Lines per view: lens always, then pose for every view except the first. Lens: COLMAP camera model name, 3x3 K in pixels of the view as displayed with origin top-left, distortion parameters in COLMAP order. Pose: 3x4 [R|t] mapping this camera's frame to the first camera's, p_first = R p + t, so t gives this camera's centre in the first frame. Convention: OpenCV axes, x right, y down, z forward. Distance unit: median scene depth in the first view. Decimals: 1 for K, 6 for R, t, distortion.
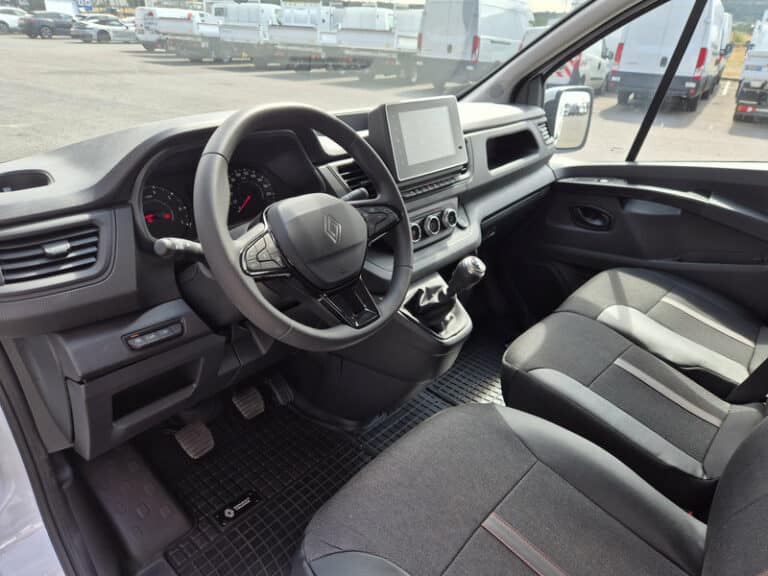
lens RADIAL K [[521.3, 0, 381.6], [0, 521.3, 303.3], [0, 0, 1]] dist [0.060839, -0.053531]
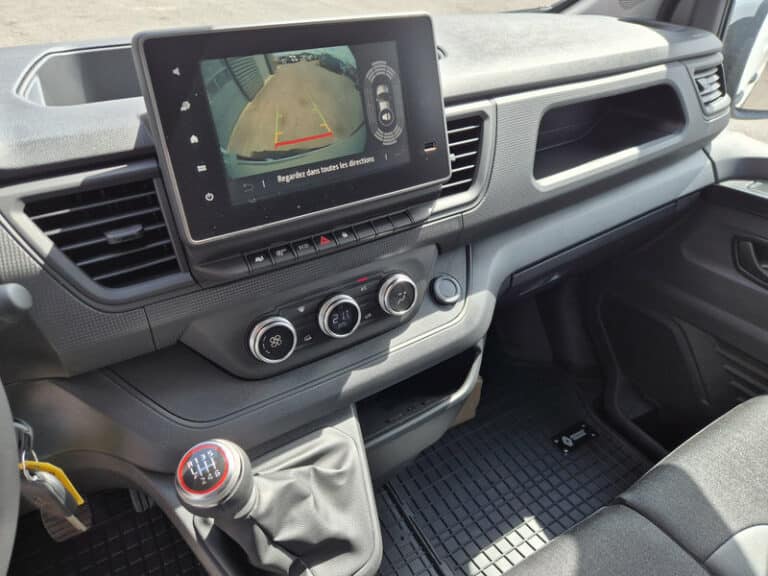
lens RADIAL K [[521.3, 0, 381.6], [0, 521.3, 303.3], [0, 0, 1]] dist [0.060839, -0.053531]
pose [[0.955963, 0.156730, -0.248136, 0.204058], [-0.119561, 0.980102, 0.158443, -0.200076], [0.268032, -0.121799, 0.955680, 0.486769]]
